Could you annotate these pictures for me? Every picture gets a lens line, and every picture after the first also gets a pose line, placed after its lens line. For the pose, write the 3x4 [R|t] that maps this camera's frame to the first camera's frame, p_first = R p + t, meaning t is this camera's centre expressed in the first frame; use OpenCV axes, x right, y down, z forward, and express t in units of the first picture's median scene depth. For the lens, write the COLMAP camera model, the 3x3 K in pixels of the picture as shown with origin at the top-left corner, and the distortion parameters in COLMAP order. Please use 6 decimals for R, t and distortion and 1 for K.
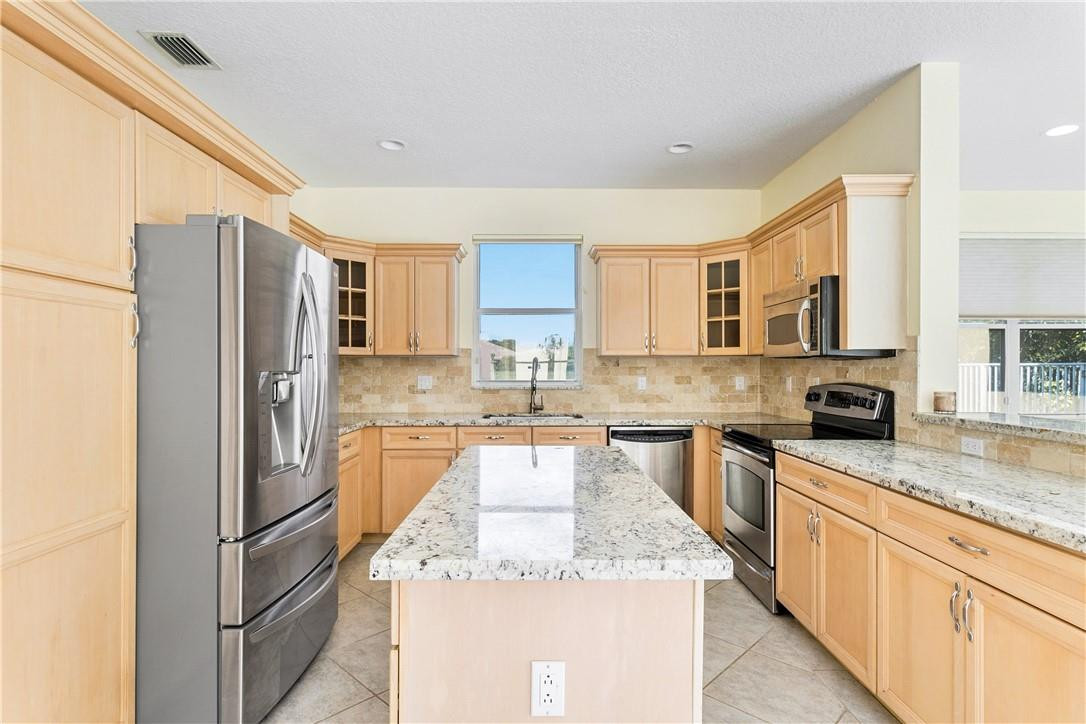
lens RADIAL K [[551.0, 0, 542.5], [0, 551.0, 366.6], [0, 0, 1]] dist [0.000935, 0.000118]
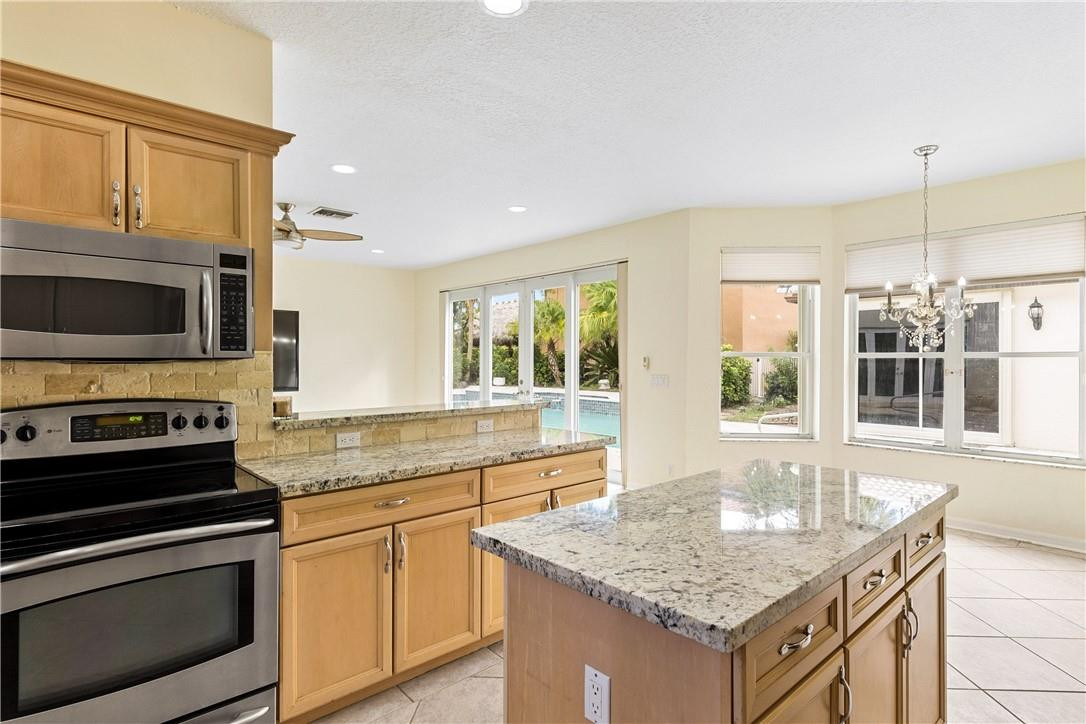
lens RADIAL K [[555.0, 0, 542.1], [0, 555.0, 358.5], [0, 0, 1]] dist [0.001567, 0.000583]
pose [[-0.664123, -0.001409, 0.747622, -0.205208], [-0.001807, 0.999998, 0.000279, -0.015129], [-0.747621, -0.001166, -0.664124, 0.858528]]
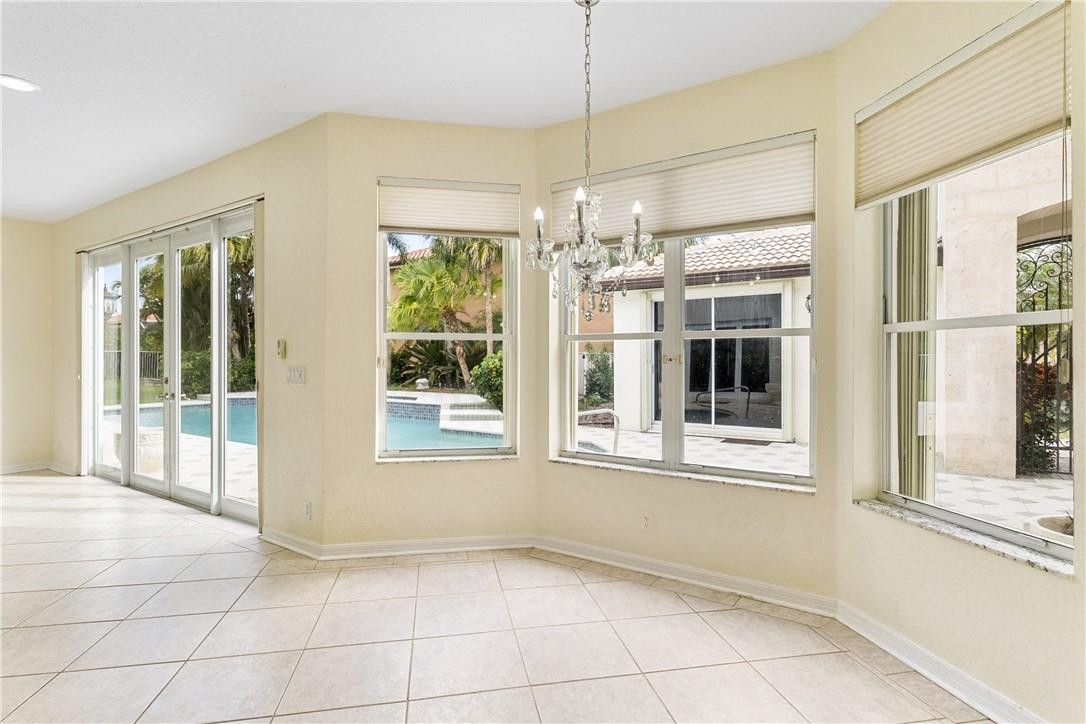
lens RADIAL K [[555.0, 0, 542.1], [0, 555.0, 358.5], [0, 0, 1]] dist [0.001567, 0.000583]
pose [[-0.820787, 0.000022, 0.571235, -0.225880], [-0.000047, 1.000000, -0.000105, 0.011749], [-0.571235, -0.000113, -0.820787, 0.249660]]
